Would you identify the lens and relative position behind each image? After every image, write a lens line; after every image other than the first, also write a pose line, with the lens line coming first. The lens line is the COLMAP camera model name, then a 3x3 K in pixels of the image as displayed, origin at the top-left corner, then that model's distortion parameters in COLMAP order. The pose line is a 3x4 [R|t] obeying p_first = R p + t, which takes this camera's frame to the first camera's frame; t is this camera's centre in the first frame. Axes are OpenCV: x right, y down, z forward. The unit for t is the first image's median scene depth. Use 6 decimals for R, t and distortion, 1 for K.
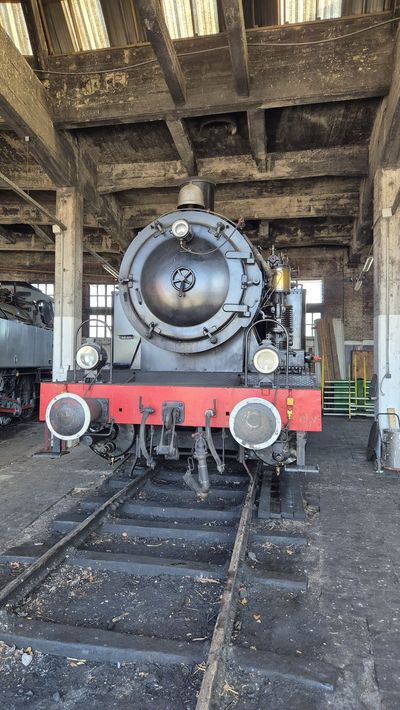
lens RADIAL K [[480.5, 0, 200.0], [0, 480.5, 355.0], [0, 0, 1]] dist [0.077633, -0.068404]
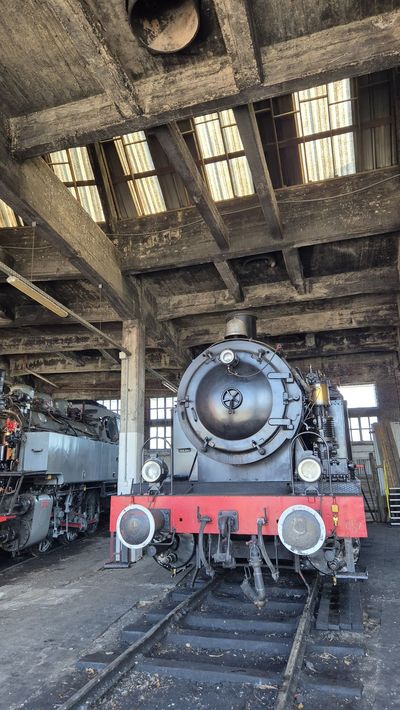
lens RADIAL K [[480.5, 0, 200.0], [0, 480.5, 355.0], [0, 0, 1]] dist [0.077633, -0.068404]
pose [[0.991869, -0.059310, -0.112598, 0.020669], [0.033248, 0.974800, -0.220588, -0.006276], [0.122844, 0.215051, 0.968846, -0.120003]]
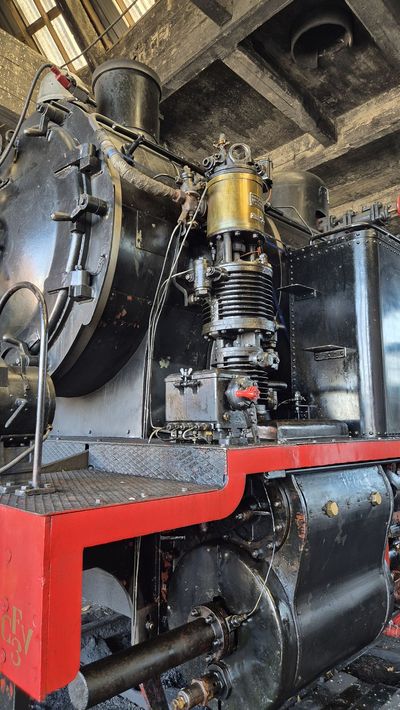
lens RADIAL K [[480.5, 0, 200.0], [0, 480.5, 355.0], [0, 0, 1]] dist [0.077633, -0.068404]
pose [[0.815108, -0.094102, -0.571616, 0.344496], [0.021113, 0.990889, -0.133018, 0.018838], [0.578925, 0.096355, 0.809668, 0.639040]]
